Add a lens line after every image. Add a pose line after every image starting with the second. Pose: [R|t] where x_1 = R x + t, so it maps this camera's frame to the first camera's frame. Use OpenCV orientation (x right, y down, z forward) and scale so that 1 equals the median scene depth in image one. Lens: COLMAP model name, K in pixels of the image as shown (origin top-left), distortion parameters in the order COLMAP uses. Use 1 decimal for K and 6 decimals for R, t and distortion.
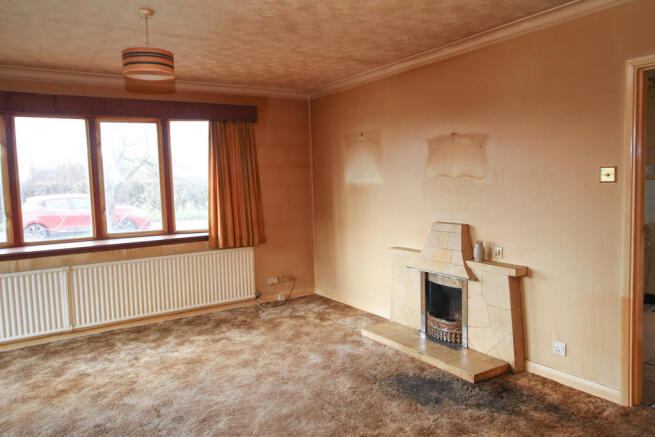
lens RADIAL K [[472.3, 0, 327.5], [0, 472.3, 218.5], [0, 0, 1]] dist [0.001908, -0.000907]
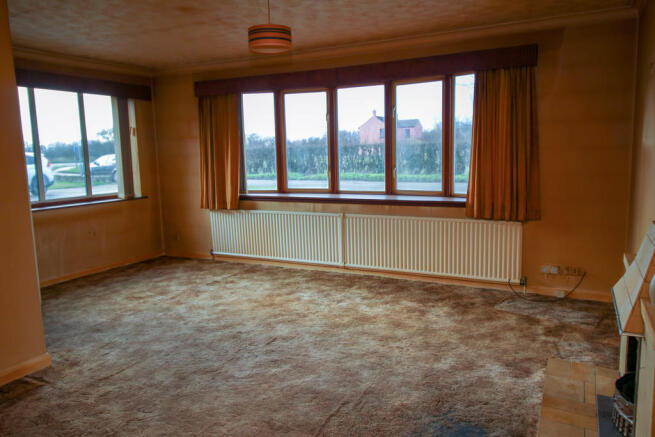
lens RADIAL K [[484.1, 0, 327.5], [0, 484.1, 218.5], [0, 0, 1]] dist [0.006504, 0.001371]
pose [[0.485229, 0.141479, -0.862865, 0.490412], [-0.061630, 0.989902, 0.127652, -0.040030], [0.872212, -0.008762, 0.489049, 0.364966]]
